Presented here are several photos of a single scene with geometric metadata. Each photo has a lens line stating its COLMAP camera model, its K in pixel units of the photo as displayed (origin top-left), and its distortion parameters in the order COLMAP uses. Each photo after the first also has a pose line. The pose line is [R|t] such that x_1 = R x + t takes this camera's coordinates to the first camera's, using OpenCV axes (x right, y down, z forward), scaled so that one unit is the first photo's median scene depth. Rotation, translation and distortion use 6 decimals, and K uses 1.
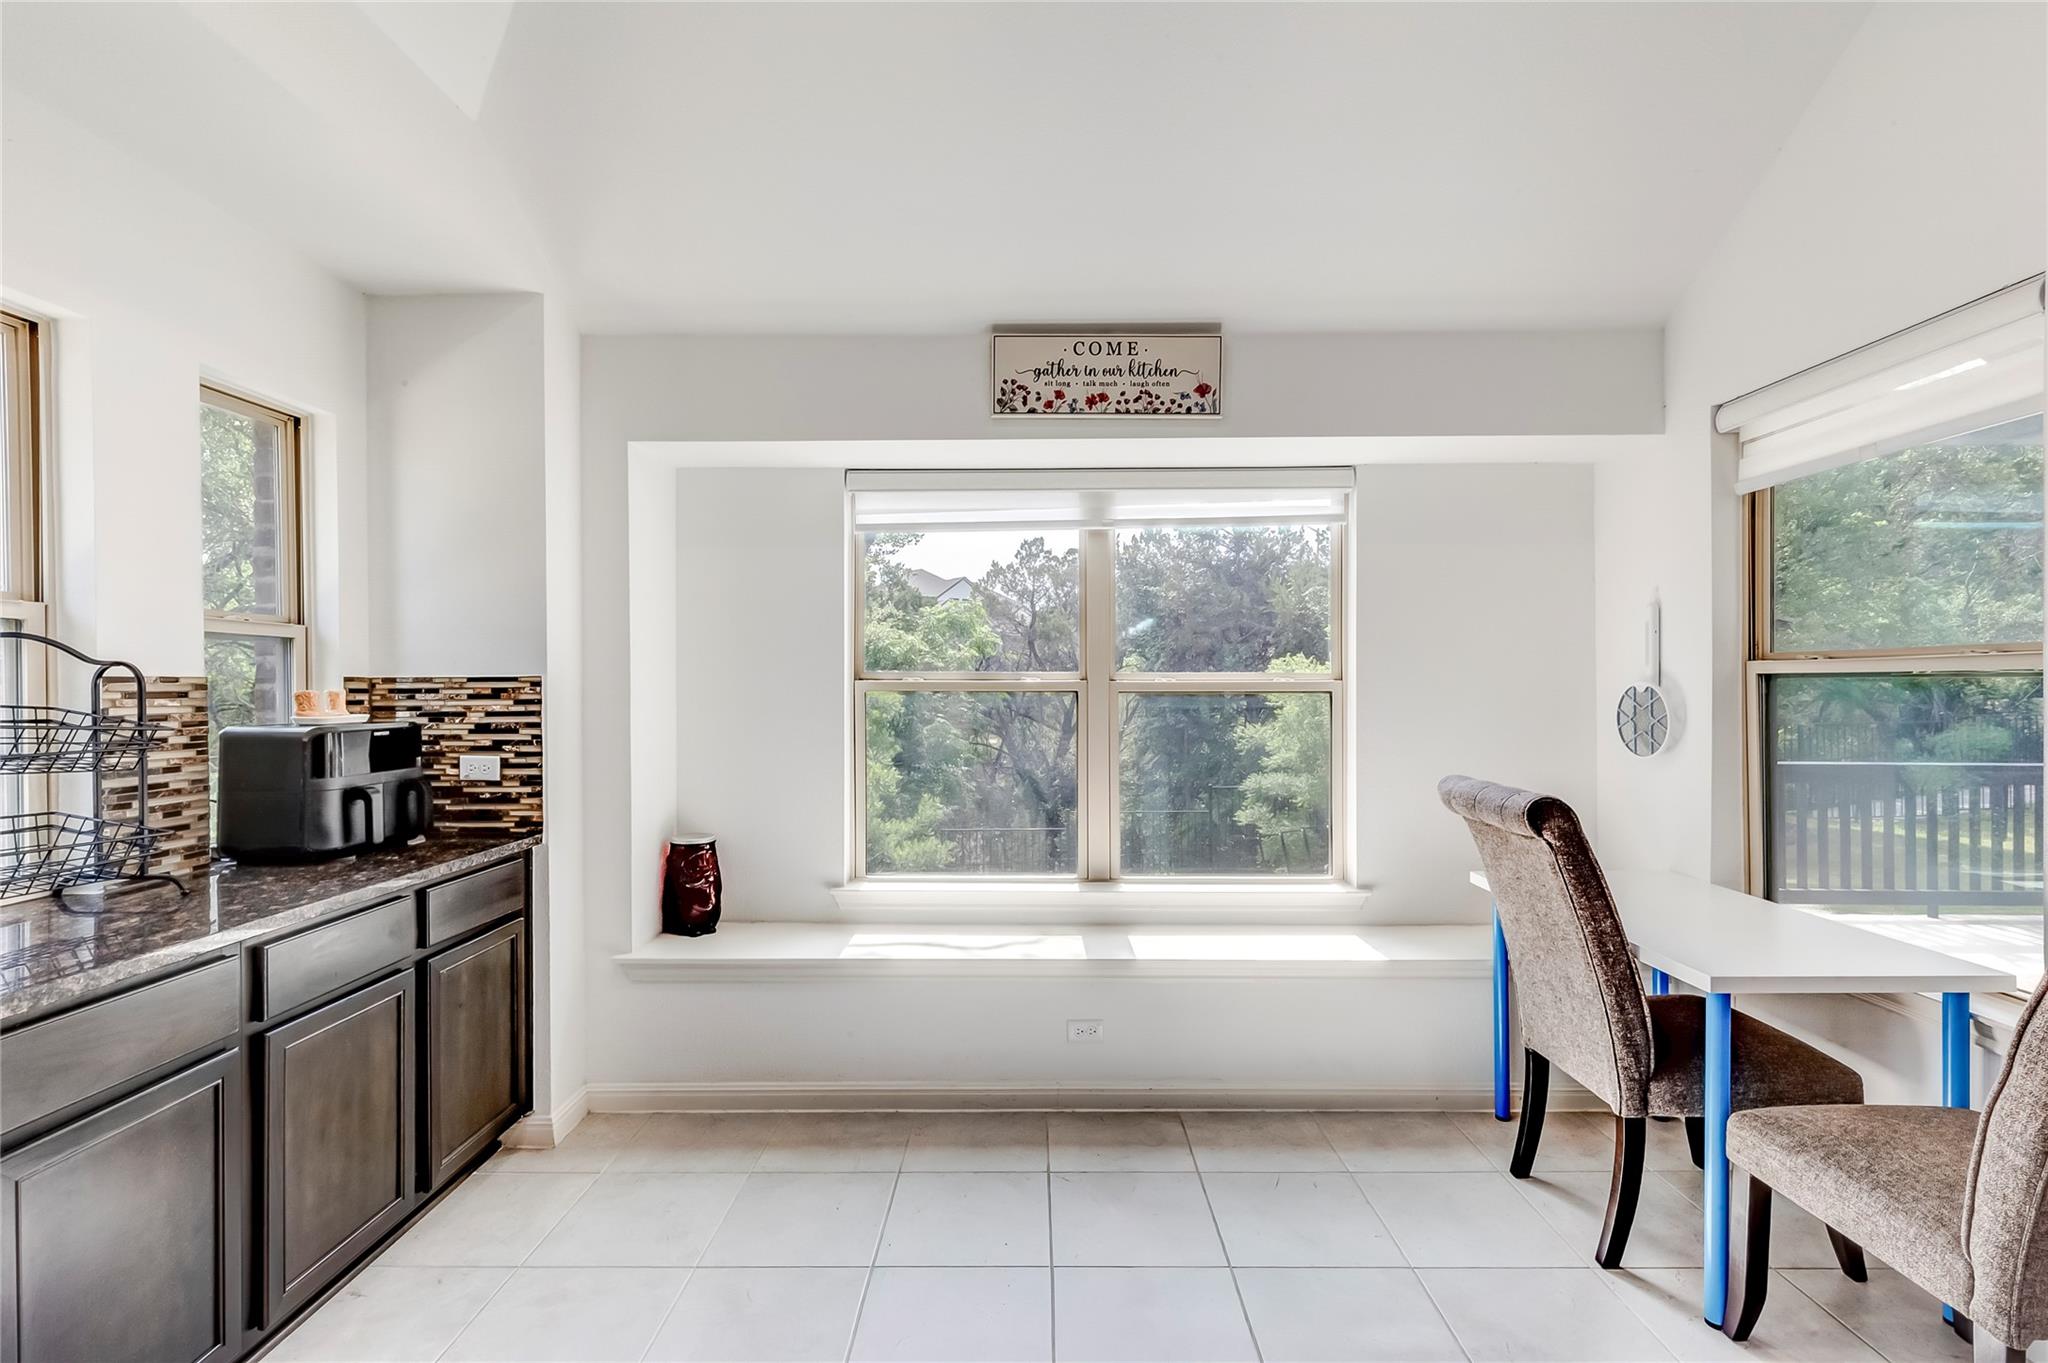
lens RADIAL K [[933.5, 0, 1023.6], [0, 933.5, 689.1], [0, 0, 1]] dist [0.003335, 0.001640]
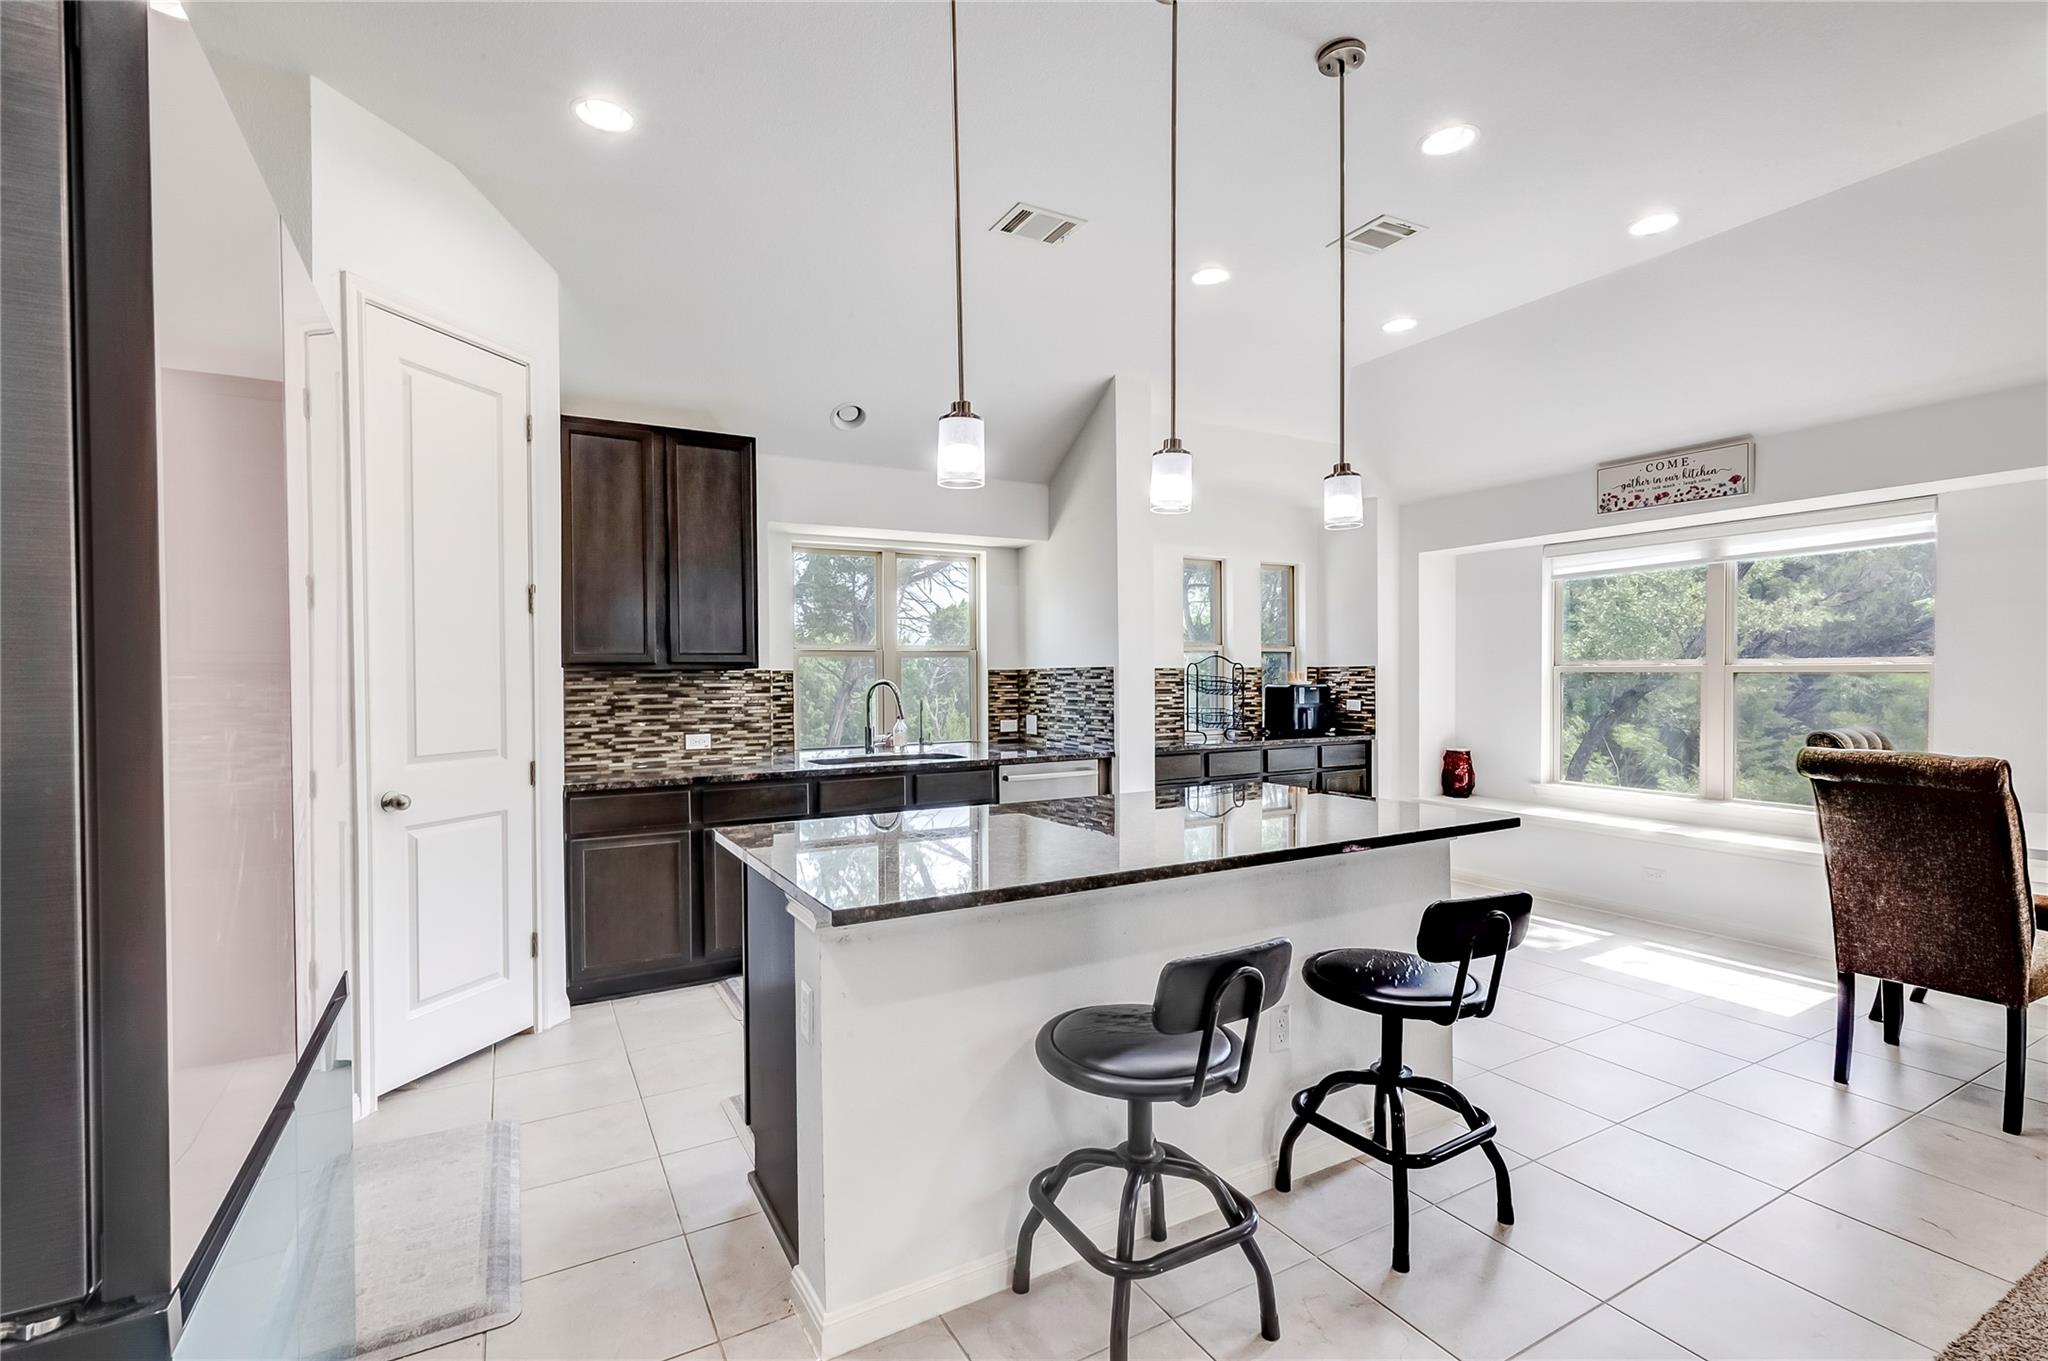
lens RADIAL K [[933.5, 0, 1033.0], [0, 933.5, 686.8], [0, 0, 1]] dist [0.003335, 0.001640]
pose [[0.510873, 0.009986, -0.859598, 1.001887], [0.000548, 0.999929, 0.011943, 0.009778], [0.859656, -0.006573, 0.510831, -0.869751]]
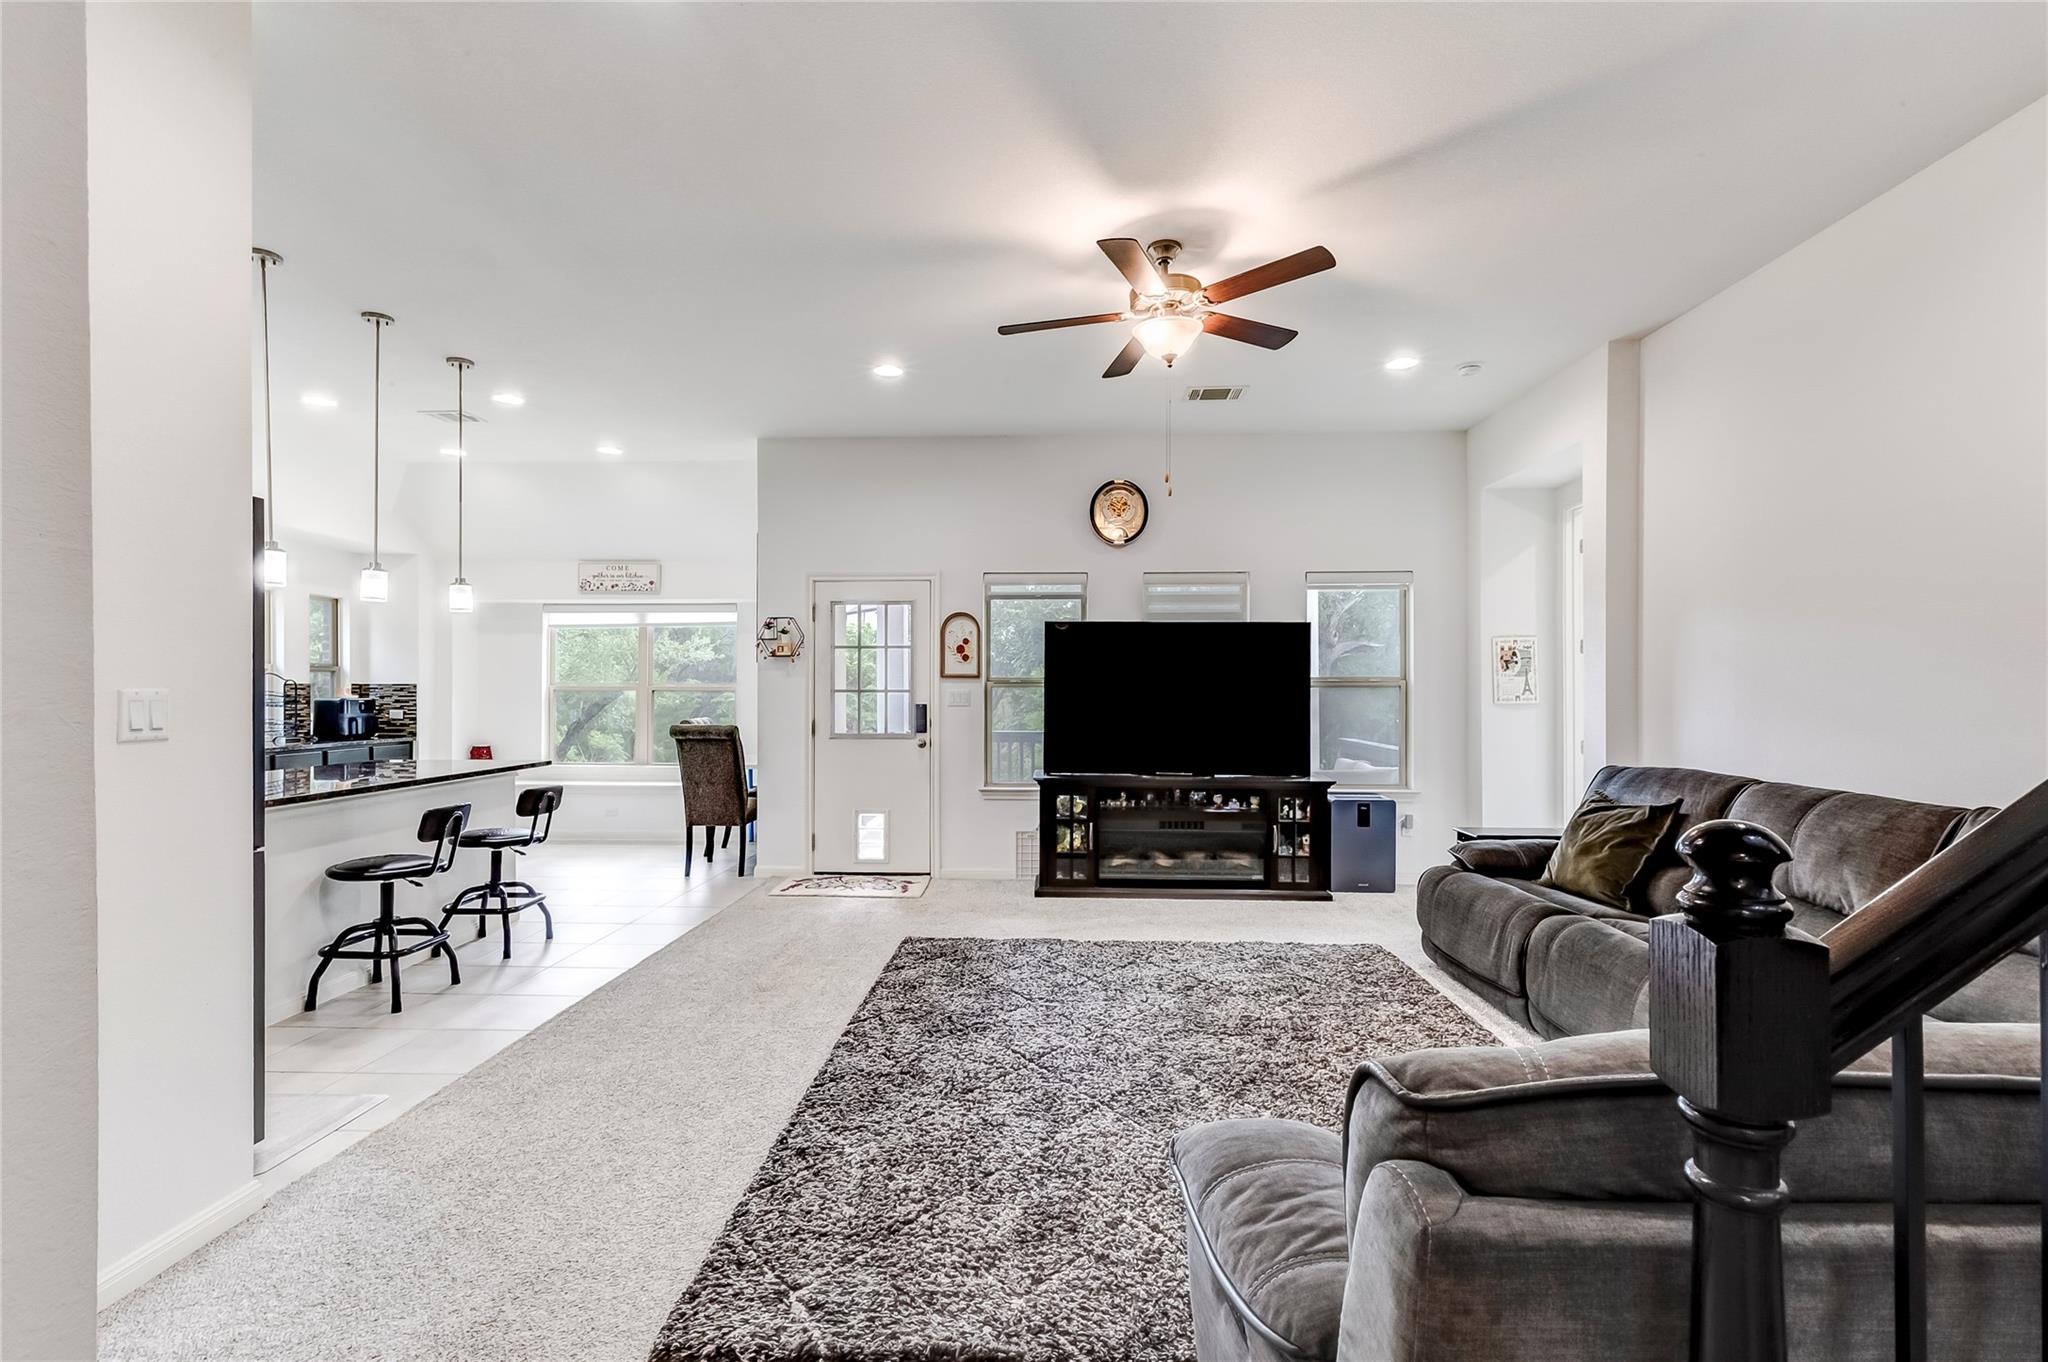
lens RADIAL K [[933.5, 0, 1015.2], [0, 933.5, 692.0], [0, 0, 1]] dist [0.003335, 0.001640]
pose [[0.999236, 0.004821, -0.038795, 1.478585], [-0.004989, 0.999979, -0.004232, 0.015595], [0.038773, 0.004423, 0.999238, -1.867649]]
